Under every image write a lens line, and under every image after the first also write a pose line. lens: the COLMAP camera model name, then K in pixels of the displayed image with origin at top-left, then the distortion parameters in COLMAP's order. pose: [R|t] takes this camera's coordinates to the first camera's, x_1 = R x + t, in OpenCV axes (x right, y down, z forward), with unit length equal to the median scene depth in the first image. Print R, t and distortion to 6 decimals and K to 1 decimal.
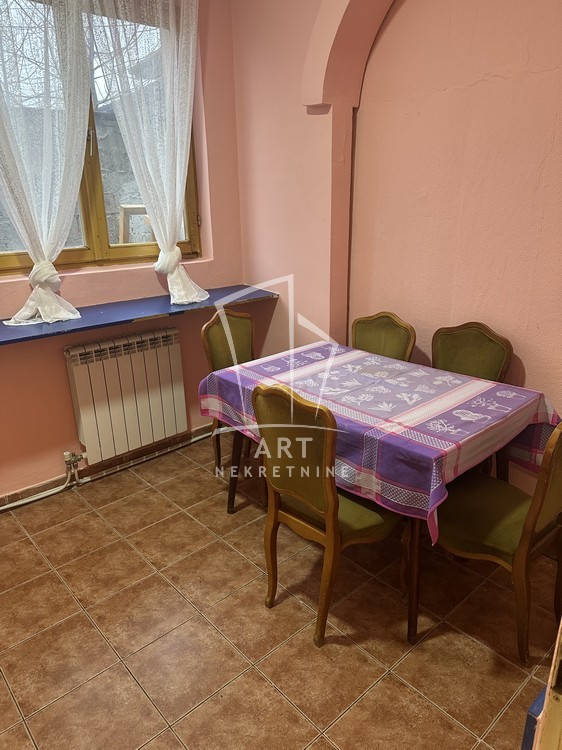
lens RADIAL K [[522.4, 0, 284.1], [0, 522.4, 378.9], [0, 0, 1]] dist [0.056067, -0.071820]
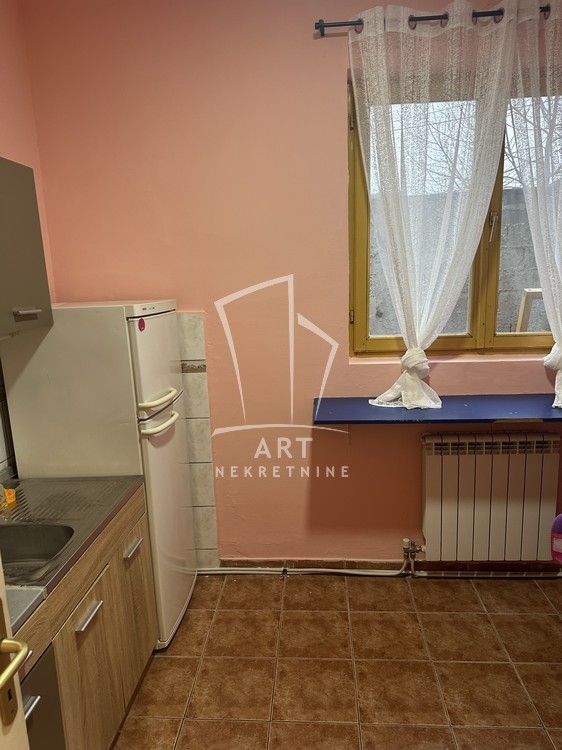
lens RADIAL K [[522.4, 0, 284.1], [0, 522.4, 378.9], [0, 0, 1]] dist [0.056067, -0.071820]
pose [[0.693290, 0.133310, -0.708221, 0.079269], [-0.217004, 0.975747, -0.028763, -0.073409], [0.687211, 0.173628, 0.705404, 0.116263]]
